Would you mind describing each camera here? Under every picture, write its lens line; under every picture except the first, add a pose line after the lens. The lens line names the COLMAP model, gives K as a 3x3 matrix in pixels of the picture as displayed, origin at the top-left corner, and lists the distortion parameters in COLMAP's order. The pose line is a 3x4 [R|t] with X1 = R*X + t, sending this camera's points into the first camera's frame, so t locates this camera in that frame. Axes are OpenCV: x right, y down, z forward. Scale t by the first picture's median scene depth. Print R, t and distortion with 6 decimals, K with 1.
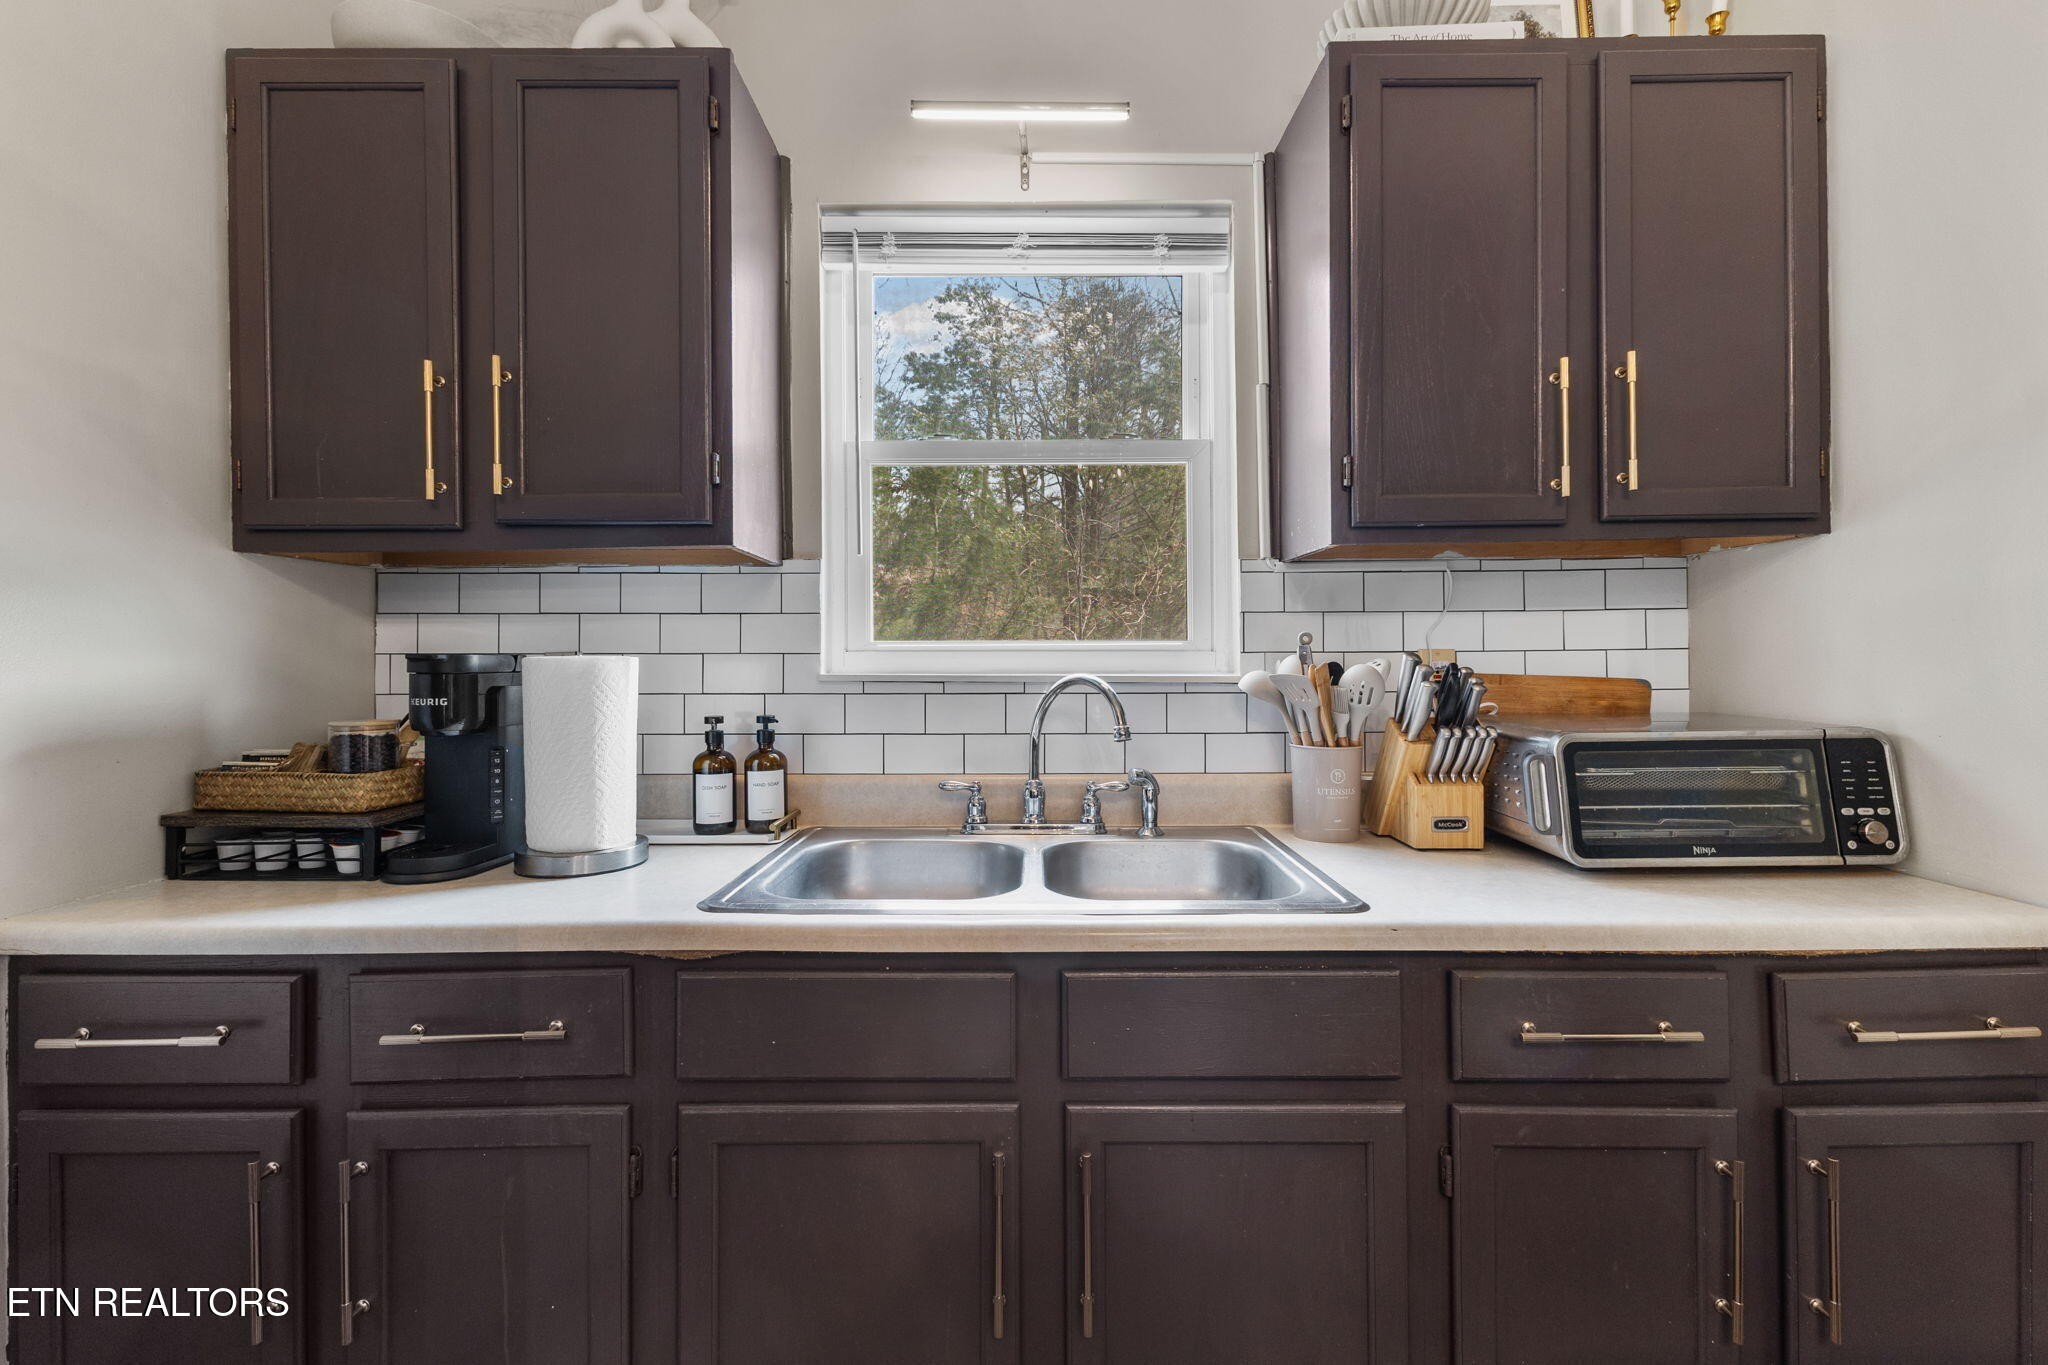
lens RADIAL K [[888.6, 0, 1025.2], [0, 888.6, 658.2], [0, 0, 1]] dist [0.010143, 0.000006]
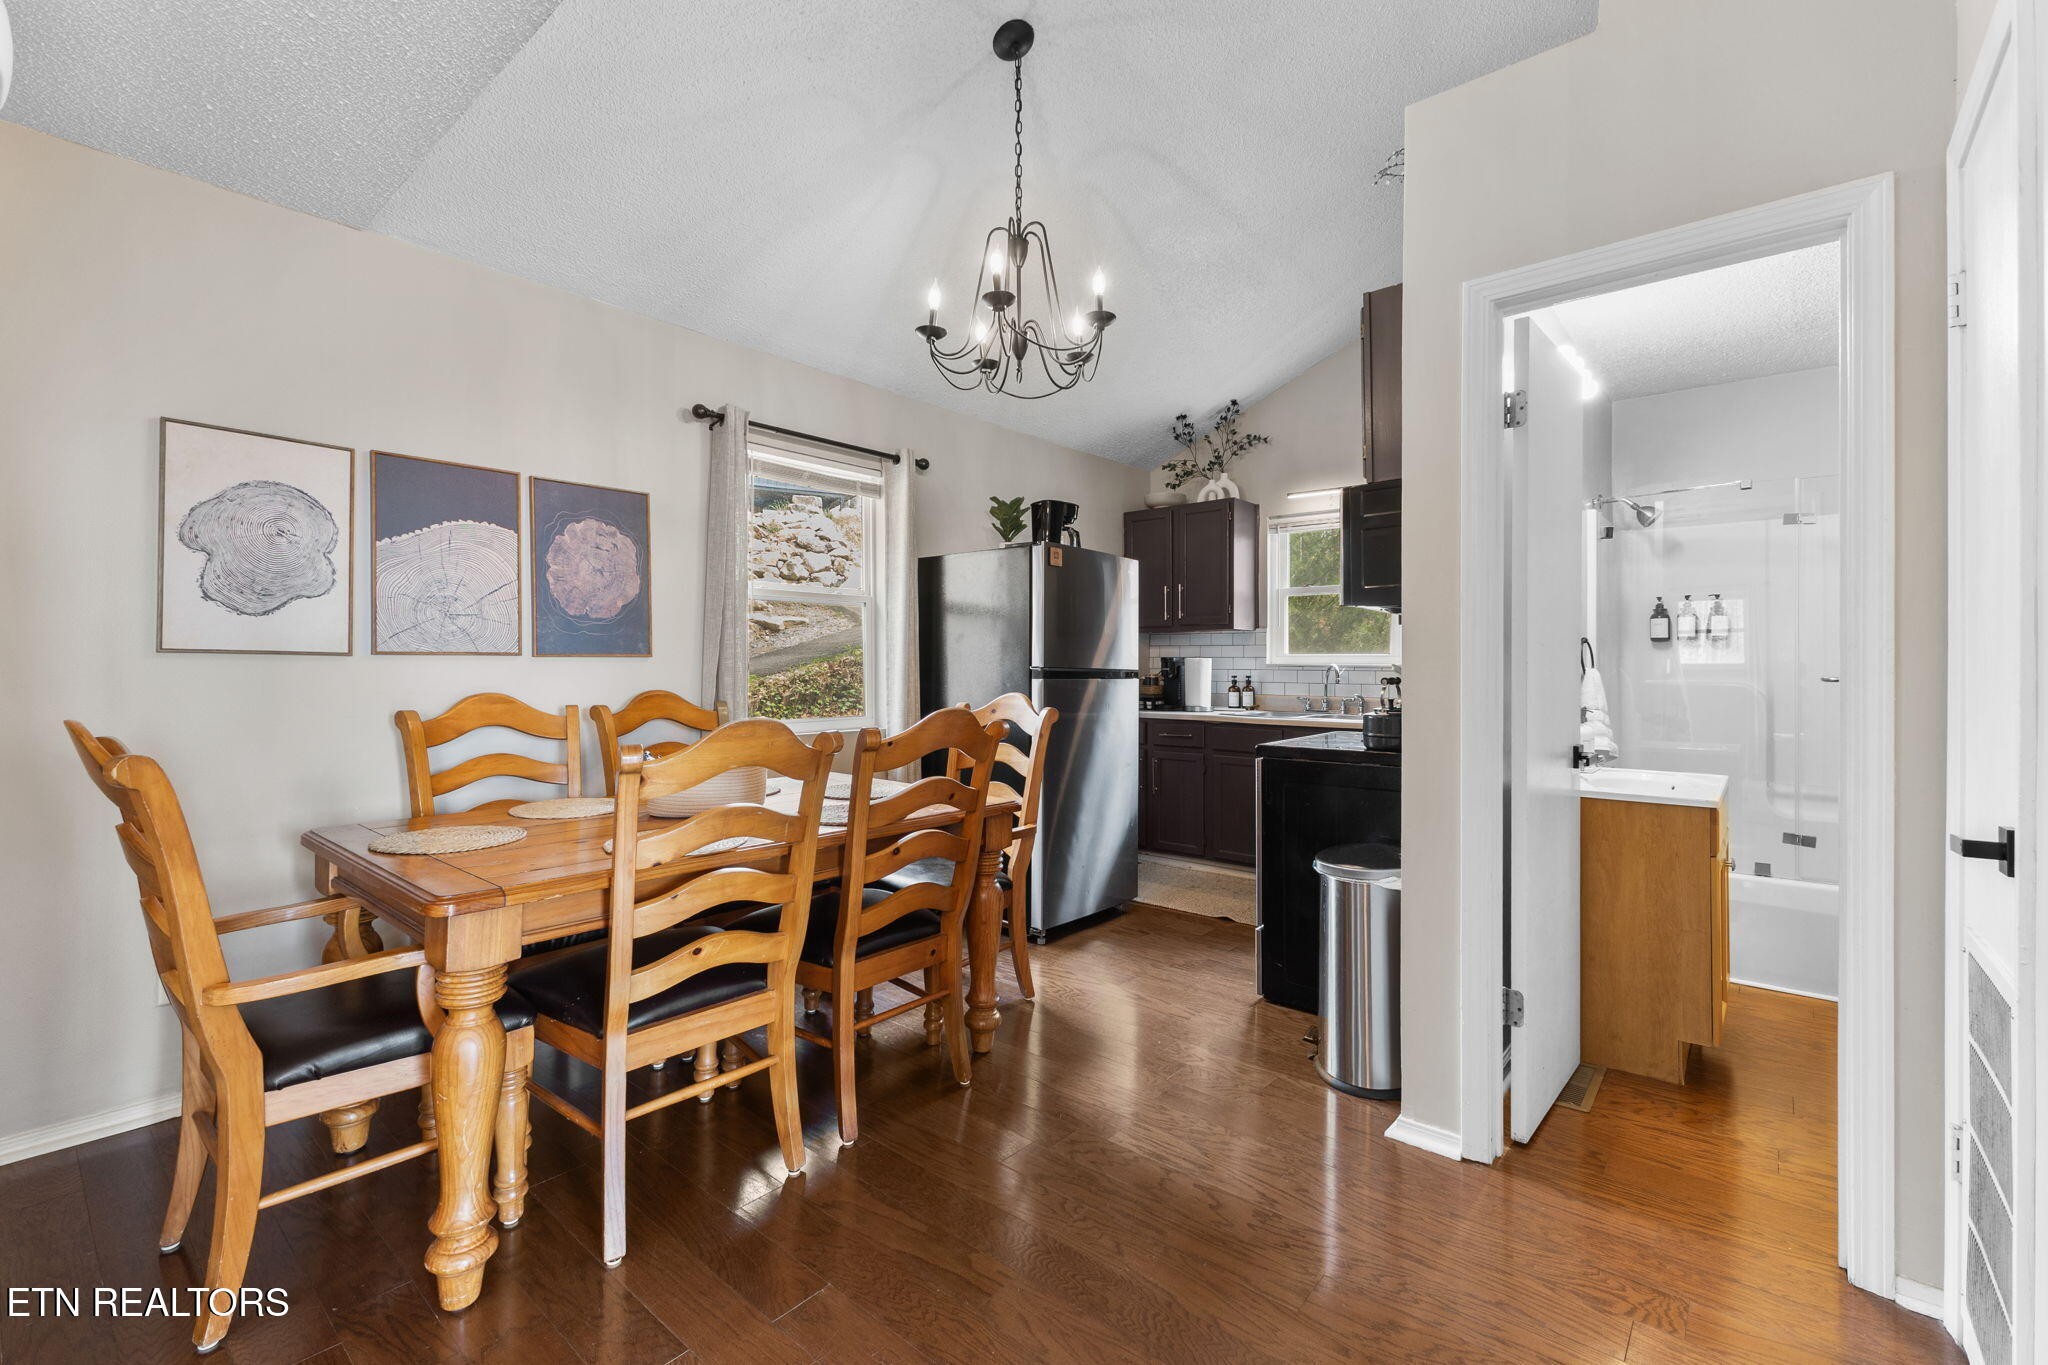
lens RADIAL K [[888.6, 0, 1023.4], [0, 888.6, 662.5], [0, 0, 1]] dist [0.010143, 0.000006]
pose [[0.760590, 0.004467, -0.649217, 1.382049], [-0.002869, 0.999990, 0.003520, 0.005471], [0.649226, -0.000815, 0.760595, -2.348072]]
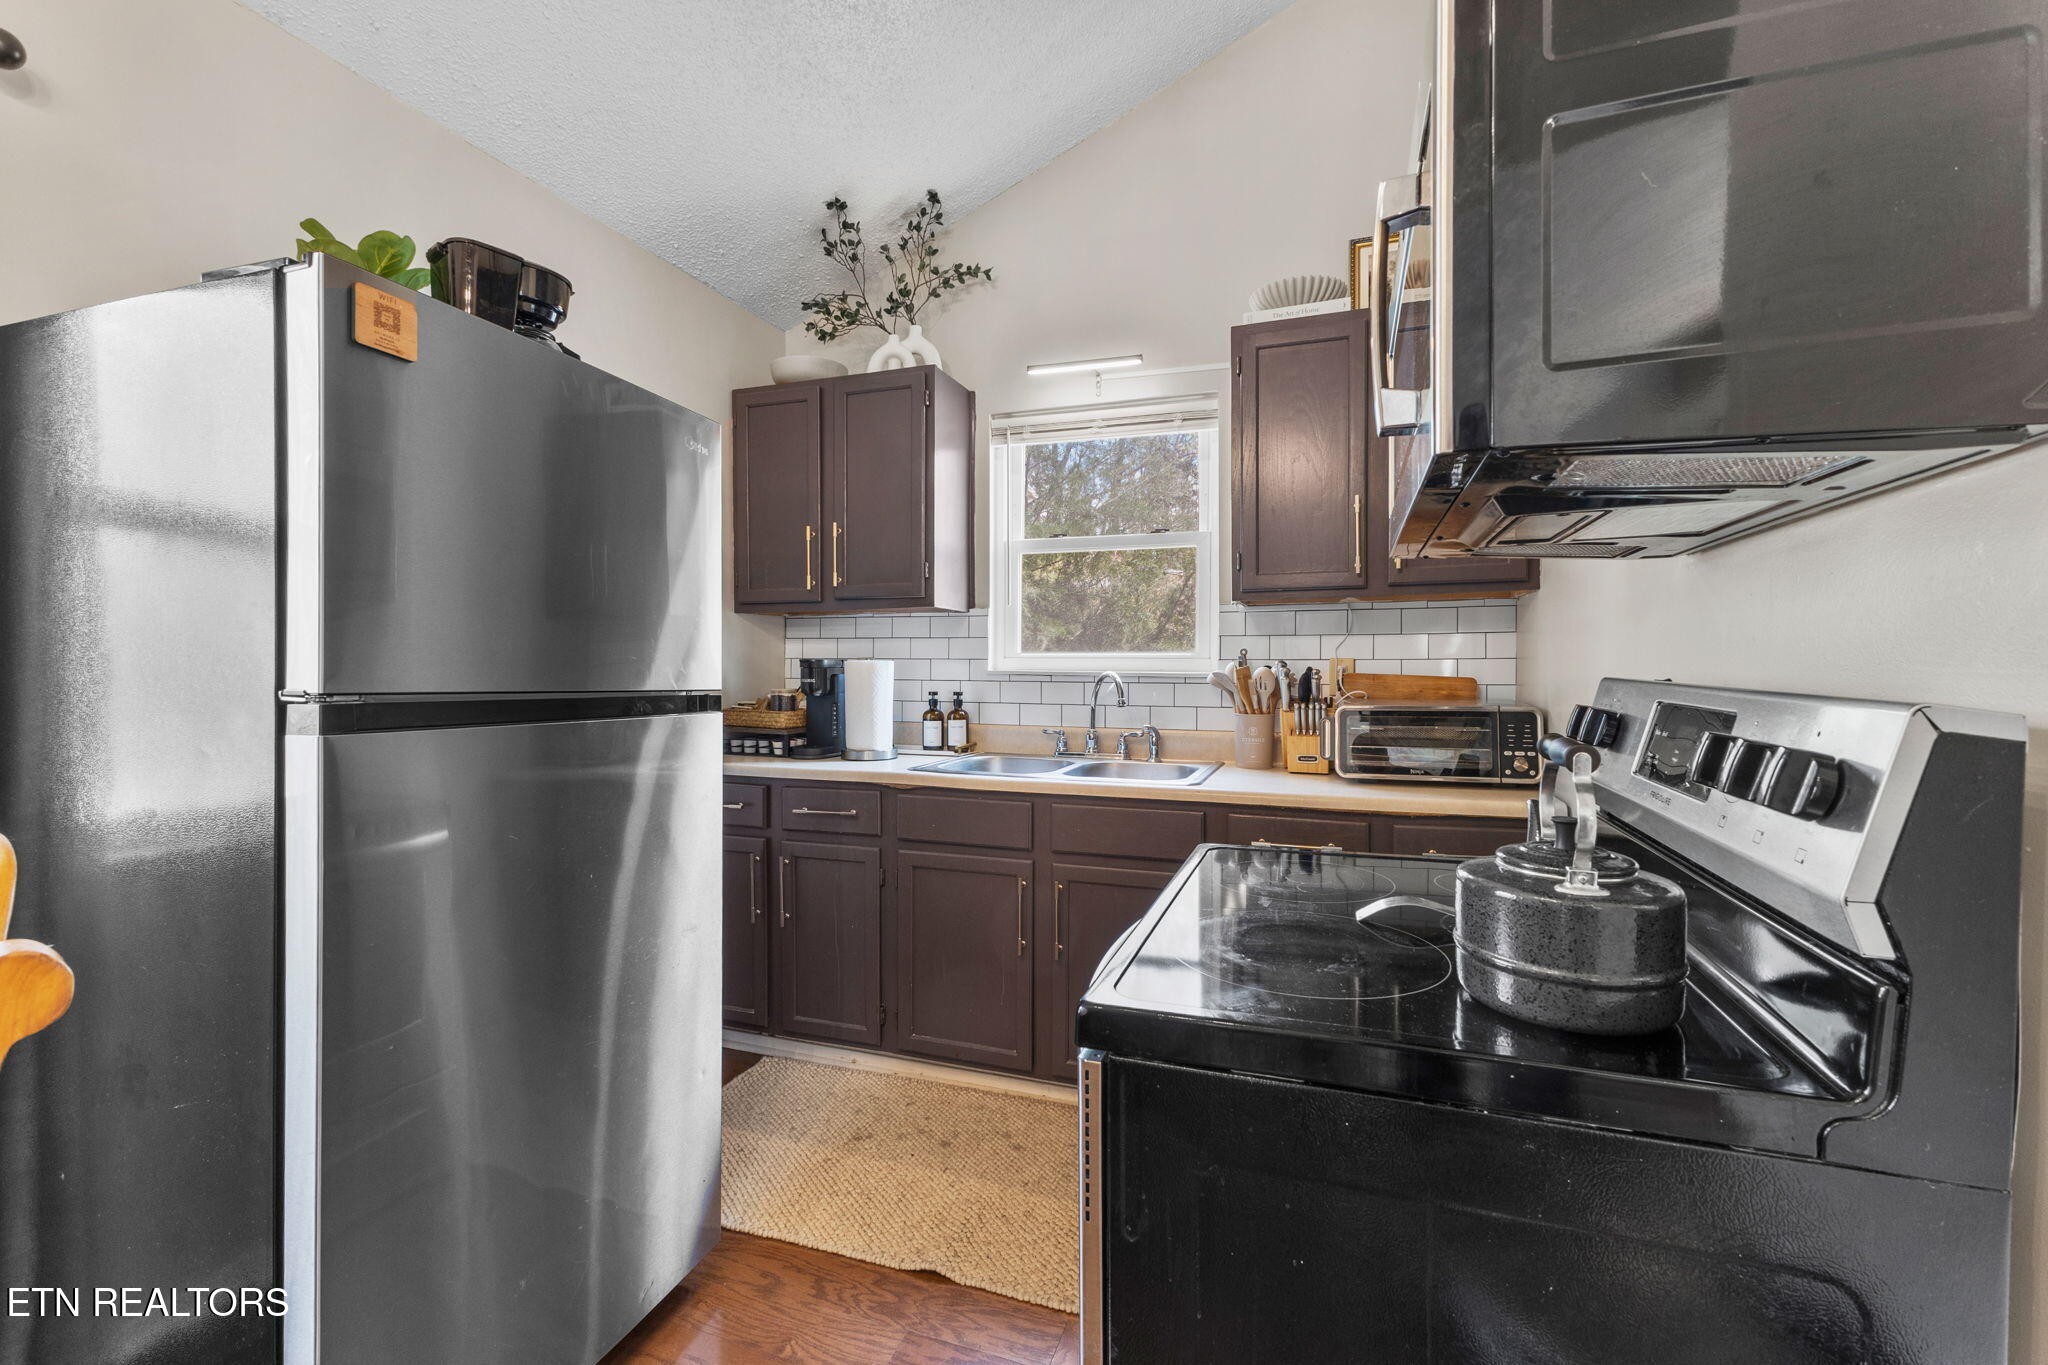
lens RADIAL K [[888.6, 0, 1020.2], [0, 888.6, 669.8], [0, 0, 1]] dist [0.010143, 0.000006]
pose [[0.940372, 0.008584, -0.340040, 0.533265], [-0.004776, 0.999916, 0.012033, -0.006610], [0.340114, -0.009691, 0.940334, -0.827768]]
